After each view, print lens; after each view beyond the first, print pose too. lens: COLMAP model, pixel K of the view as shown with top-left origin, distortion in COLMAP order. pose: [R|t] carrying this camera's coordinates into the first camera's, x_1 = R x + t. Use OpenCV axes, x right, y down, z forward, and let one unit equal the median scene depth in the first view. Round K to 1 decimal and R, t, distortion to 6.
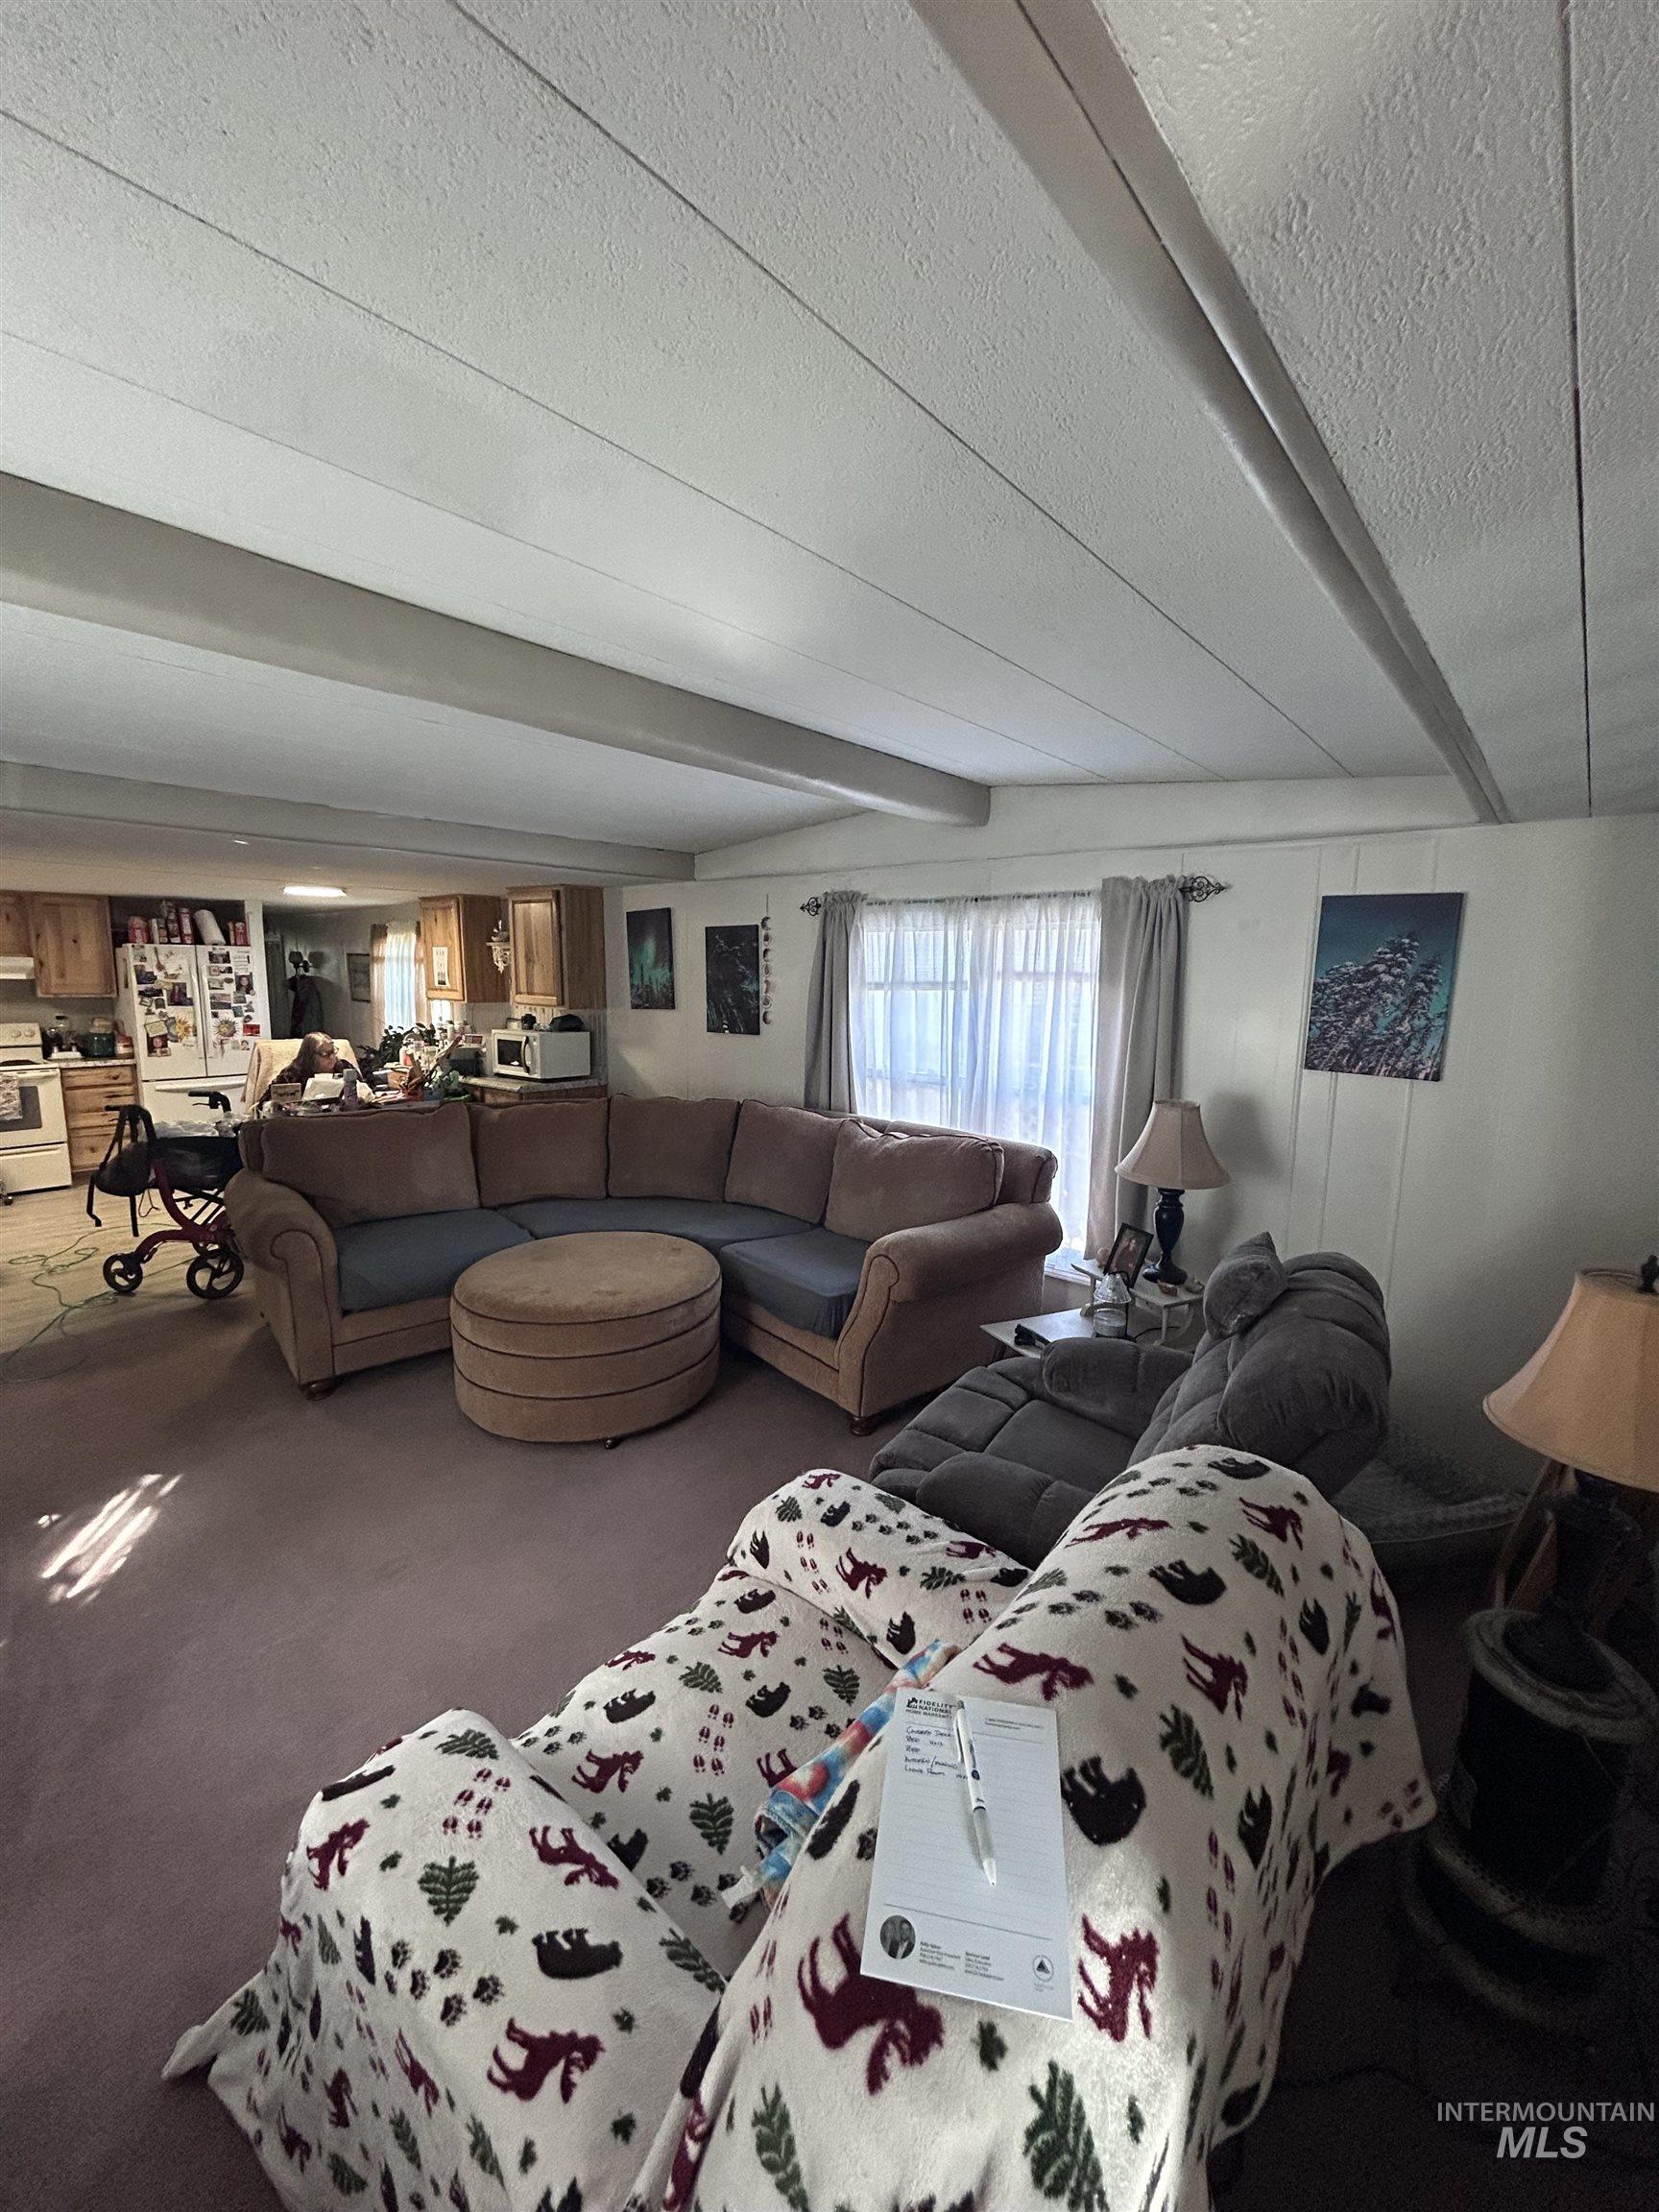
lens RADIAL K [[883.6, 0, 841.0], [0, 883.6, 1098.9], [0, 0, 1]] dist [0.001307, 0.000428]
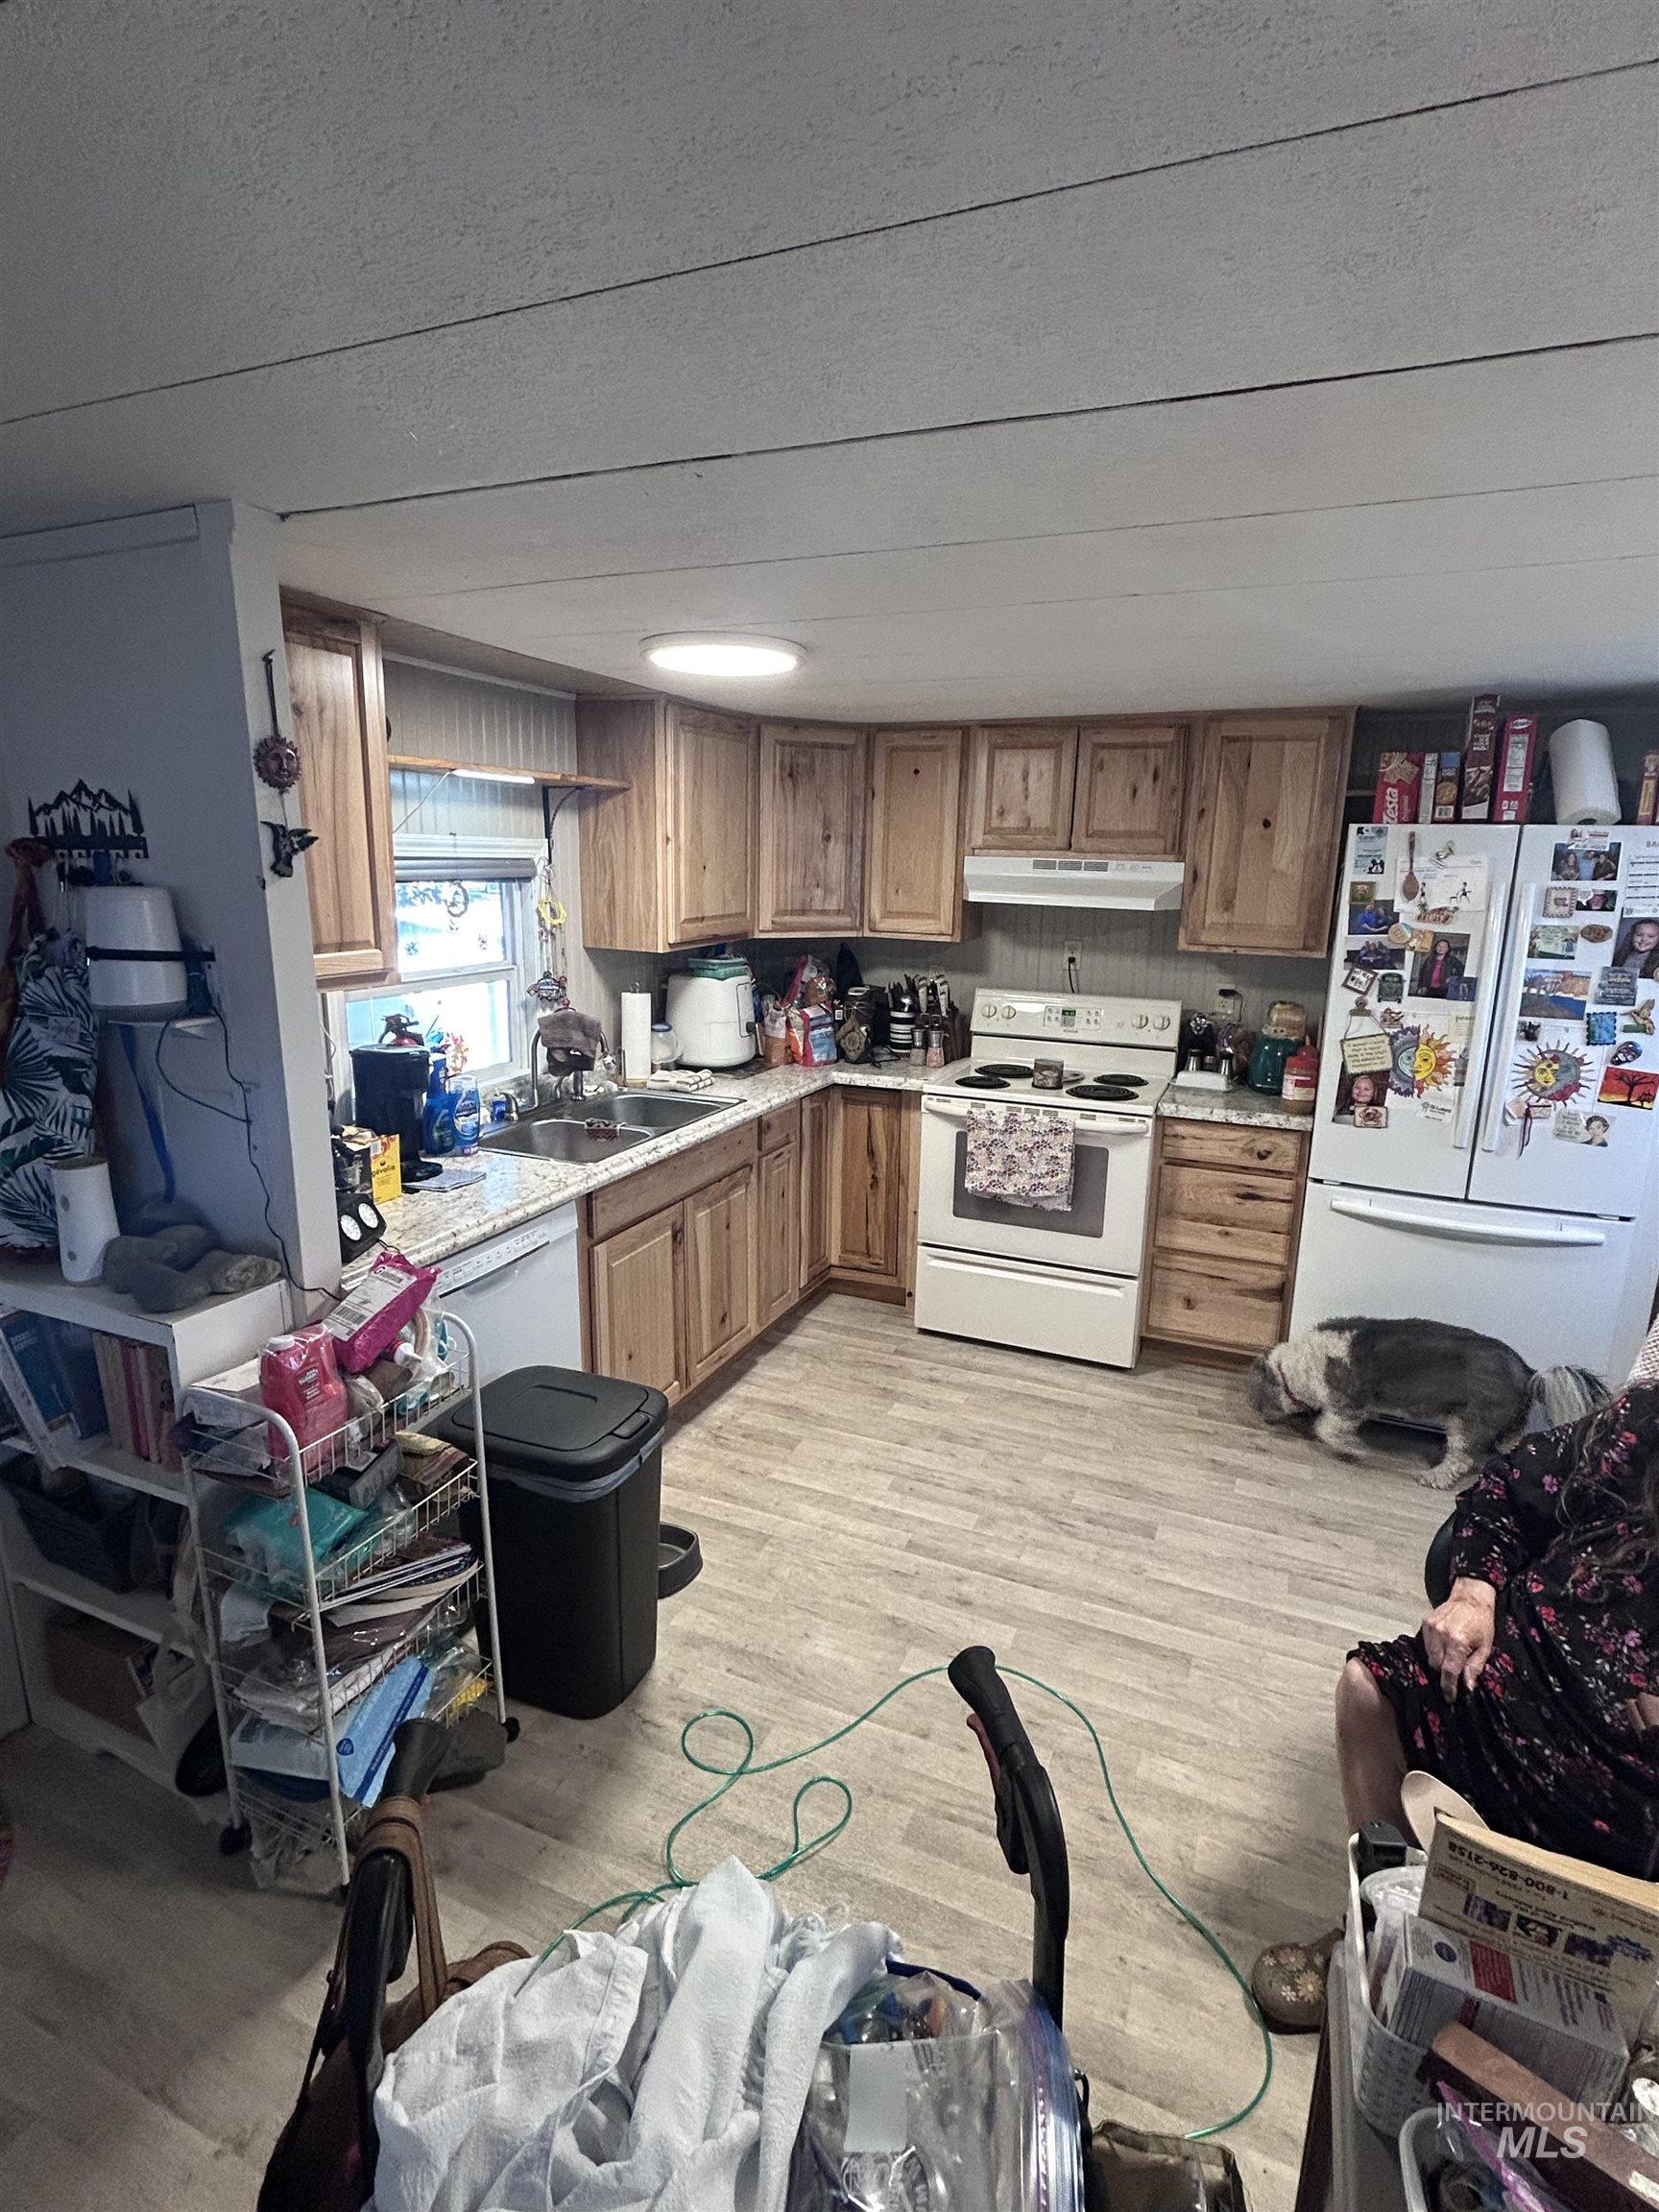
lens RADIAL K [[1080.6, 0, 828.0], [0, 1080.6, 1089.9], [0, 0, 1]] dist [-0.005562, -0.000812]
pose [[0.285364, 0.196382, -0.938084, -0.408243], [-0.151111, 0.975759, 0.158301, -0.102104], [0.946431, 0.096582, 0.308123, 0.644979]]
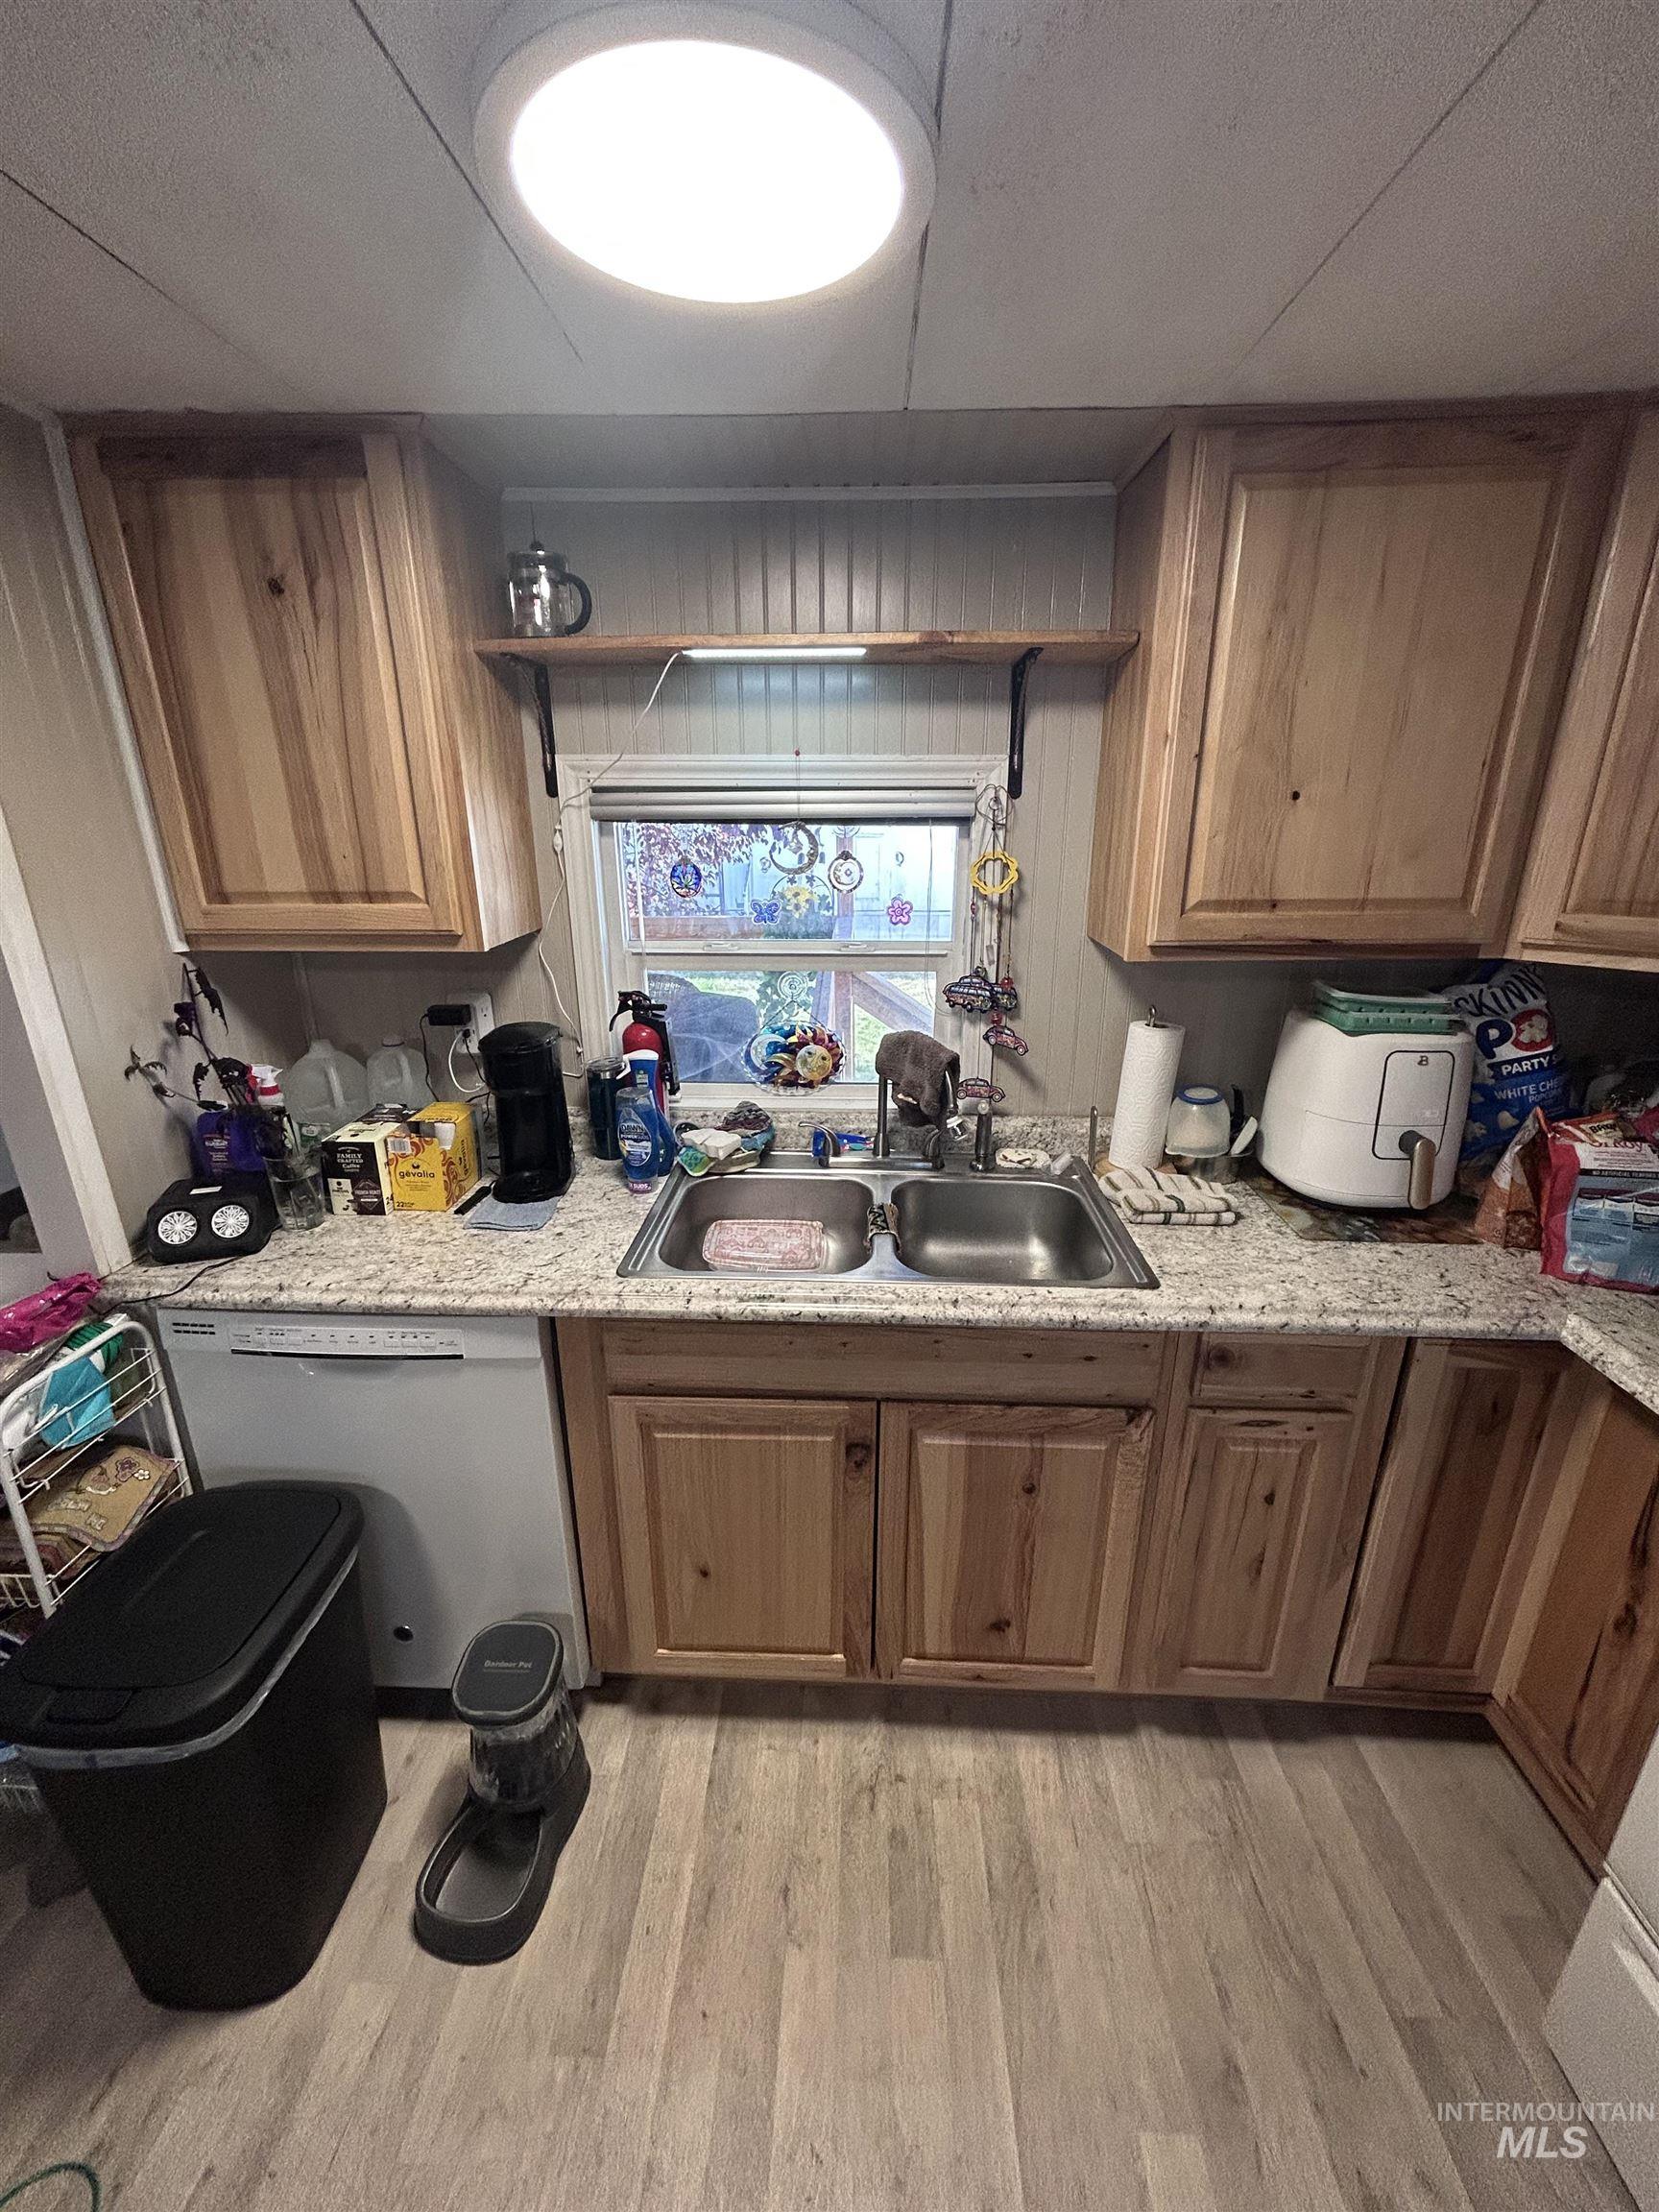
lens RADIAL K [[883.6, 0, 832.6], [0, 883.6, 1101.0], [0, 0, 1]] dist [0.001307, 0.000428]
pose [[-0.787184, 0.180583, -0.589688, -0.726360], [-0.095777, 0.908772, 0.406153, -0.124247], [0.609236, 0.376196, -0.698075, 0.845746]]
